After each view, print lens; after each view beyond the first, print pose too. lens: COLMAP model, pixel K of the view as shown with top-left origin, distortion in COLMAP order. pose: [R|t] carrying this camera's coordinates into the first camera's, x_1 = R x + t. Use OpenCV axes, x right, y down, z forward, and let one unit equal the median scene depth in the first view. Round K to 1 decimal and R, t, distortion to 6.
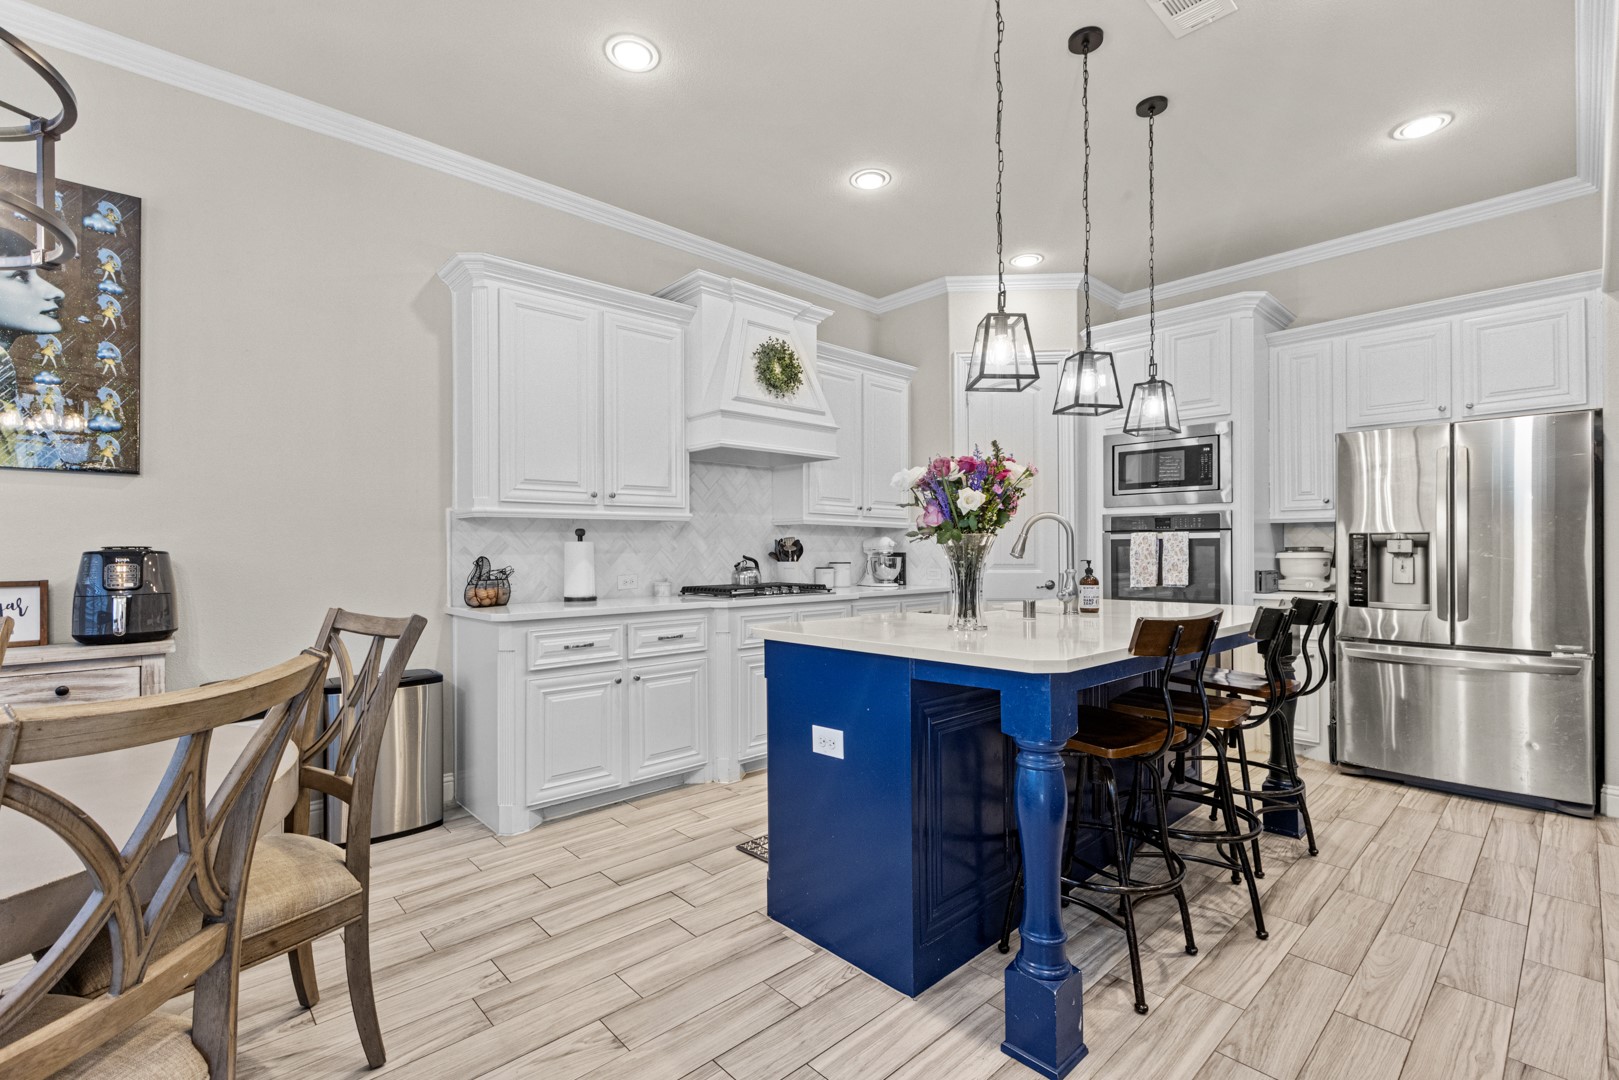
lens RADIAL K [[731.8, 0, 793.6], [0, 731.8, 540.0], [0, 0, 1]] dist [0.012784, 0.000110]
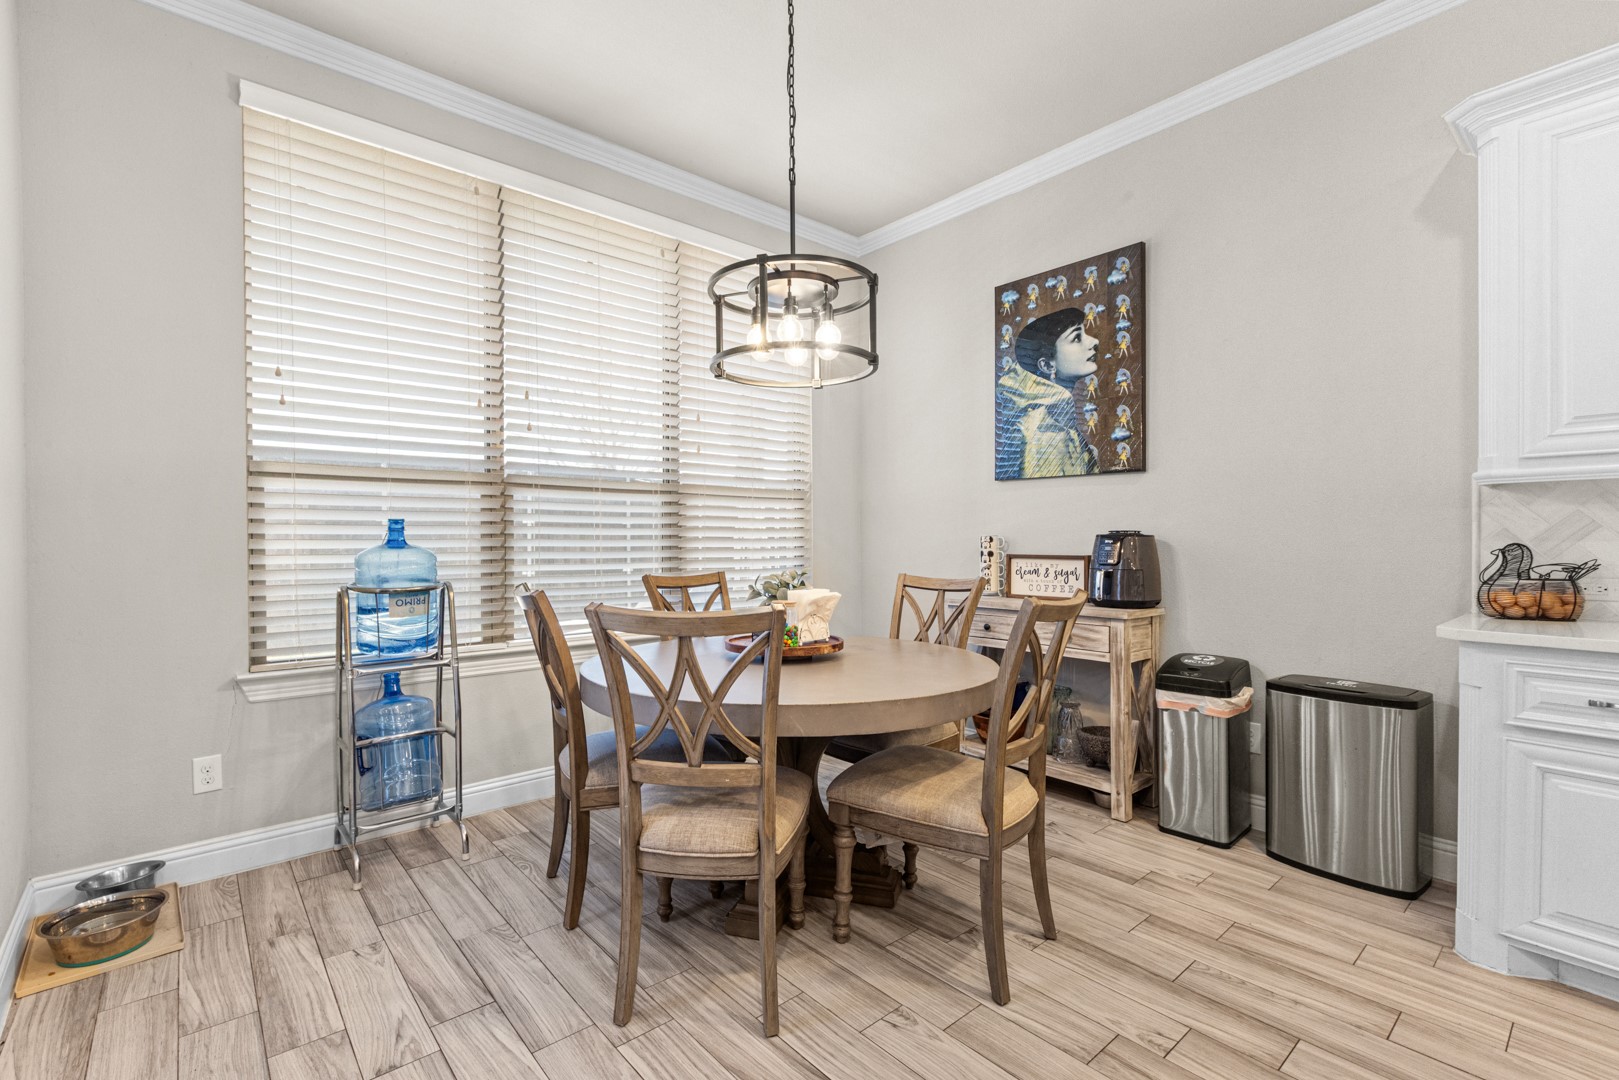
lens RADIAL K [[731.8, 0, 801.7], [0, 731.8, 542.3], [0, 0, 1]] dist [0.012784, 0.000110]
pose [[-0.024180, 0.010305, -0.999655, 0.333805], [0.012917, 0.999867, 0.009994, 0.008816], [0.999624, -0.012671, -0.024310, 0.468915]]
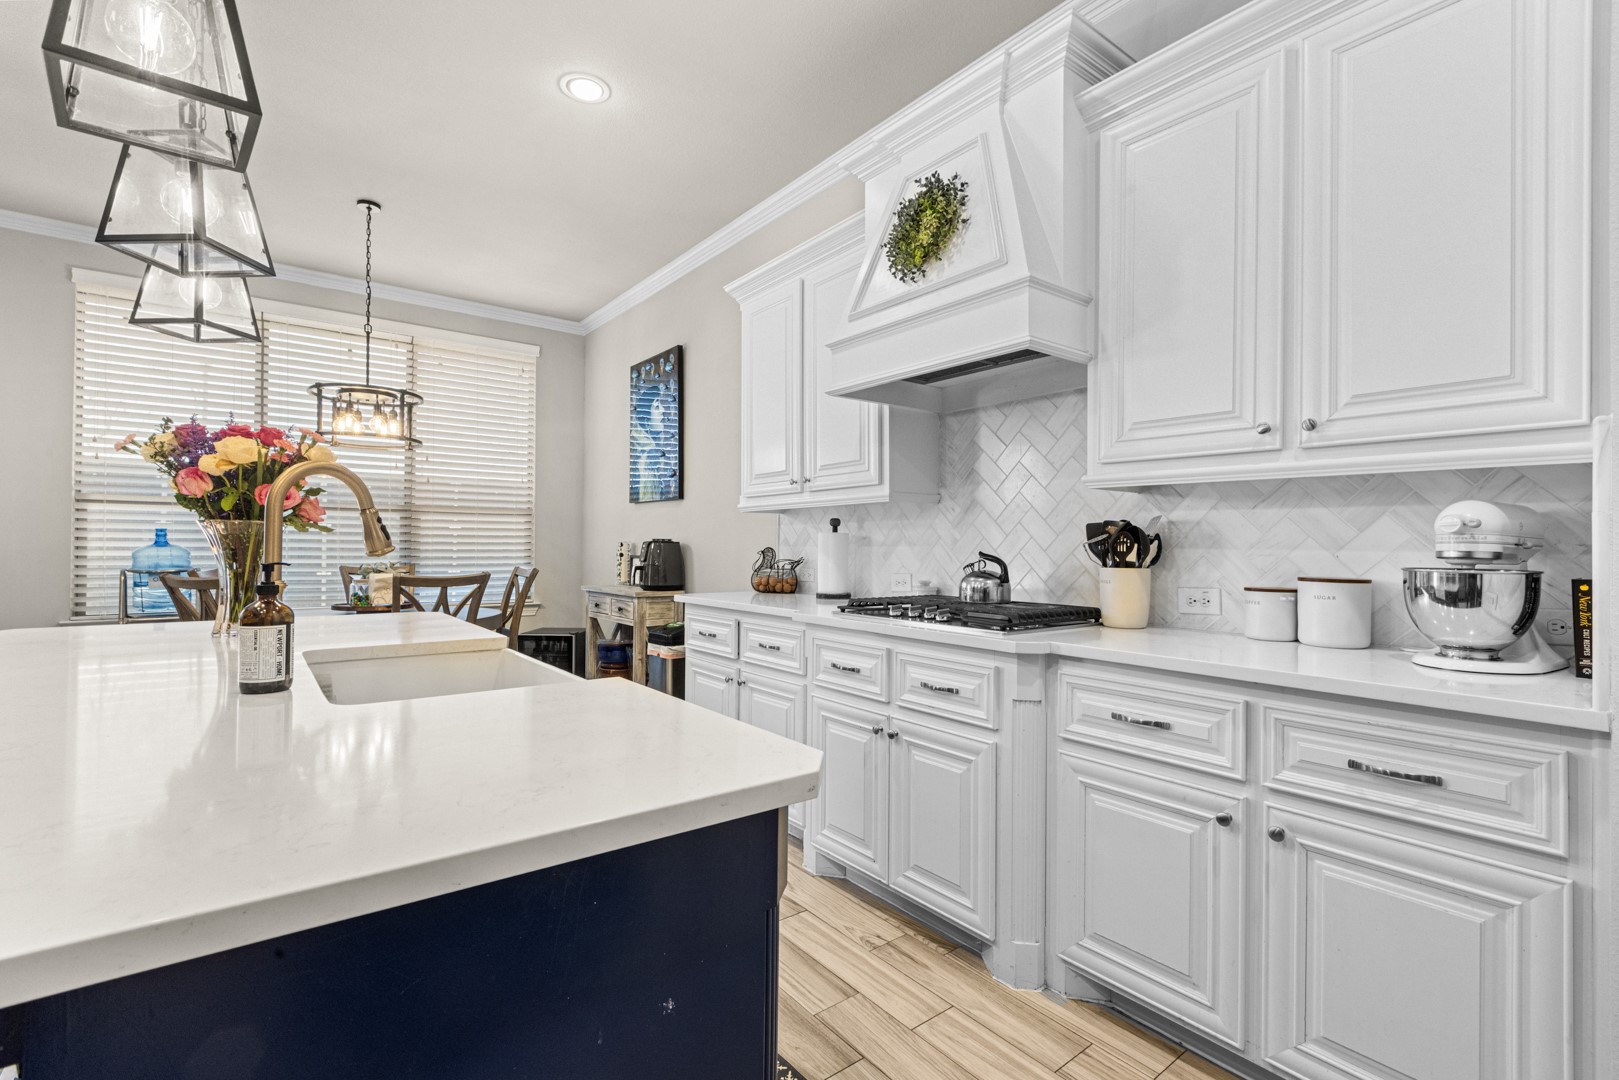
lens RADIAL K [[731.8, 0, 803.7], [0, 731.8, 536.6], [0, 0, 1]] dist [0.012784, 0.000110]
pose [[-0.085045, -0.009100, -0.996336, 0.856848], [0.005875, 0.999936, -0.009634, 0.021815], [0.996360, -0.006673, -0.084986, 1.448623]]
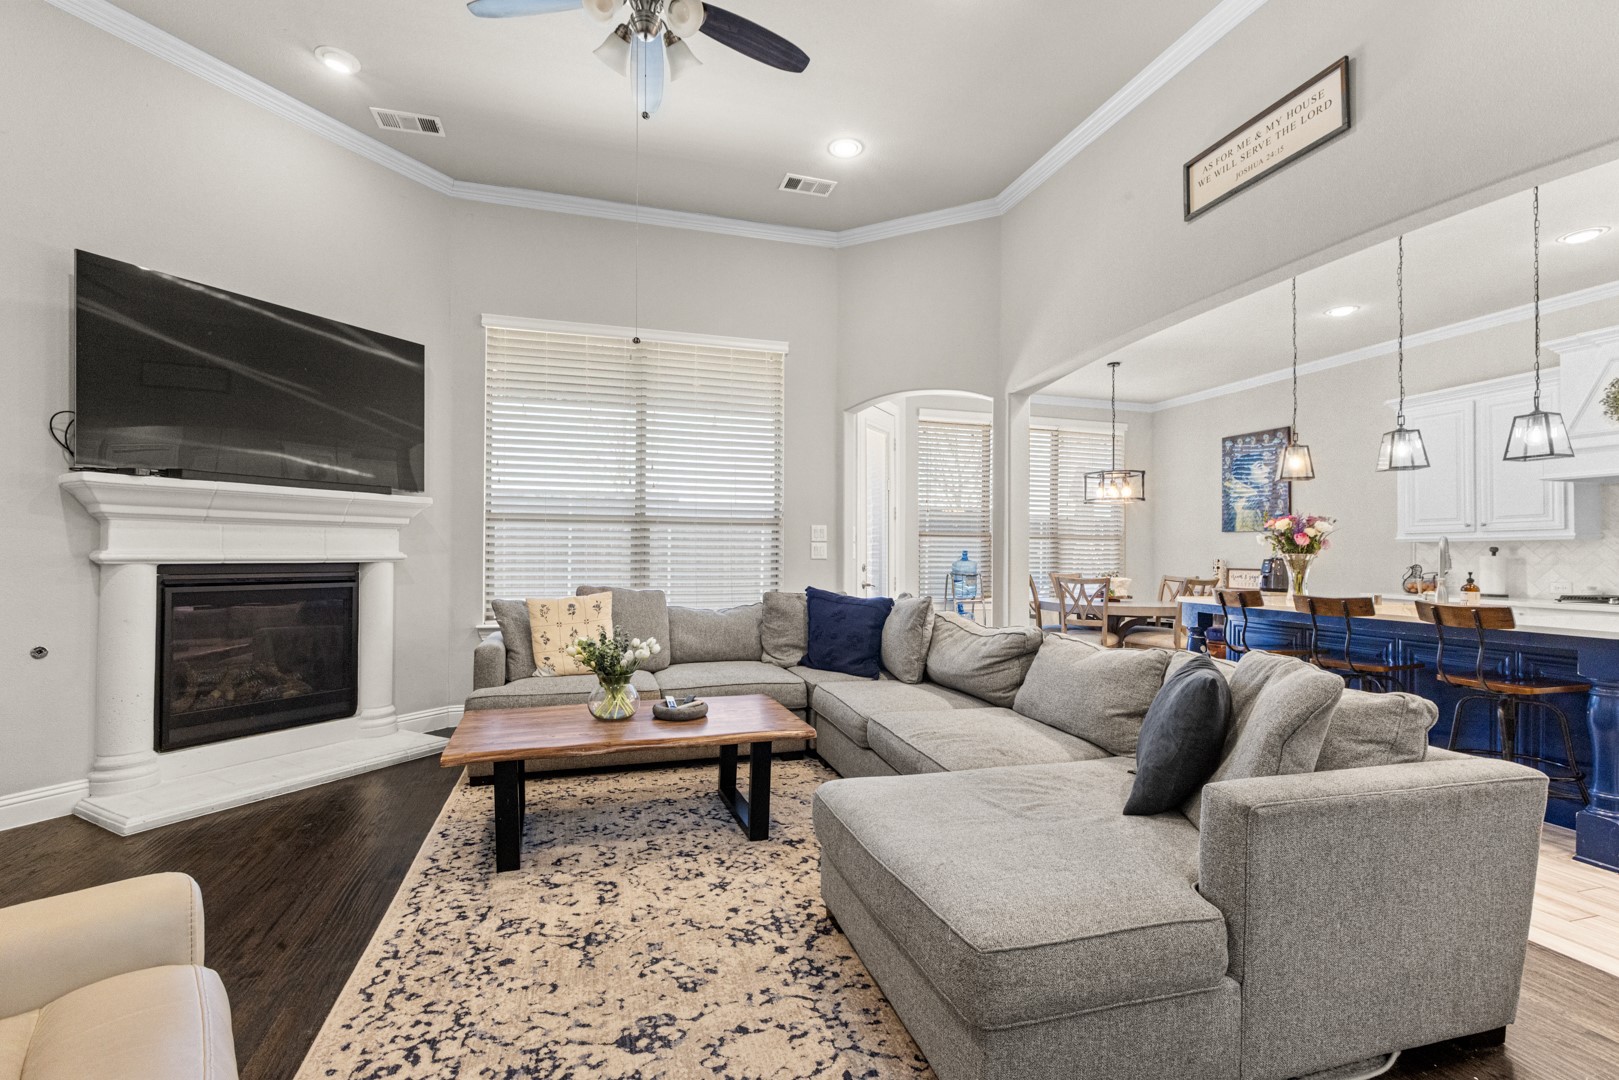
lens RADIAL K [[731.8, 0, 793.4], [0, 731.8, 548.4], [0, 0, 1]] dist [0.012784, 0.000110]
pose [[-0.437093, -0.005116, -0.899402, 2.267938], [0.003573, 0.999966, -0.007424, -0.009385], [0.899409, -0.006458, -0.437059, 0.554546]]
